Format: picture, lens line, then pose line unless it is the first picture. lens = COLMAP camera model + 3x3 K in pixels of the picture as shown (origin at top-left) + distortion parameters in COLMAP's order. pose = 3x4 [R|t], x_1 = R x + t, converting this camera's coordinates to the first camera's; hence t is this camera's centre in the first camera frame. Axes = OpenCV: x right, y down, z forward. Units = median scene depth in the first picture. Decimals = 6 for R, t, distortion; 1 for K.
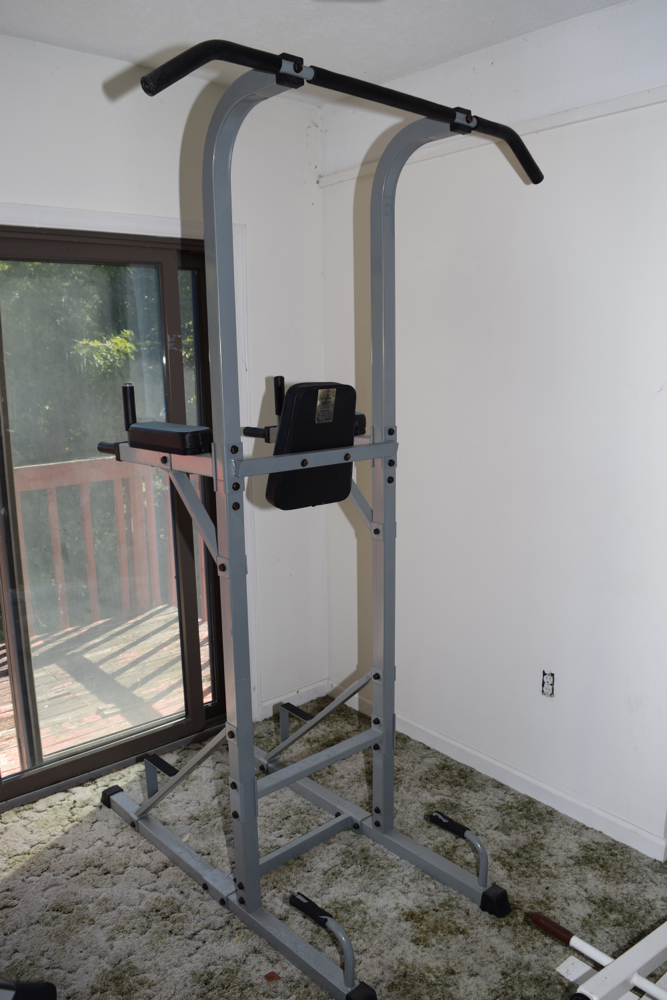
lens RADIAL K [[778.4, 0, 333.5], [0, 778.4, 500.0], [0, 0, 1]] dist [-0.091031, 0.018620]
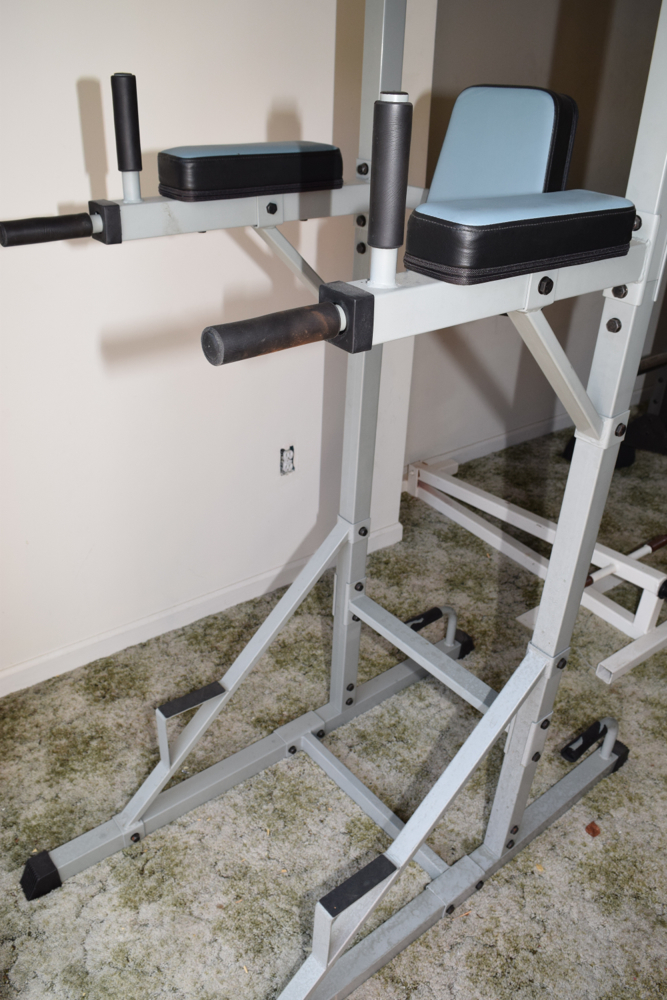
lens RADIAL K [[778.4, 0, 333.5], [0, 778.4, 500.0], [0, 0, 1]] dist [-0.091031, 0.018620]
pose [[0.059610, -0.485281, 0.872324, -0.641567], [0.150663, 0.868241, 0.472714, -0.165730], [-0.986786, 0.103248, 0.124870, 1.058960]]
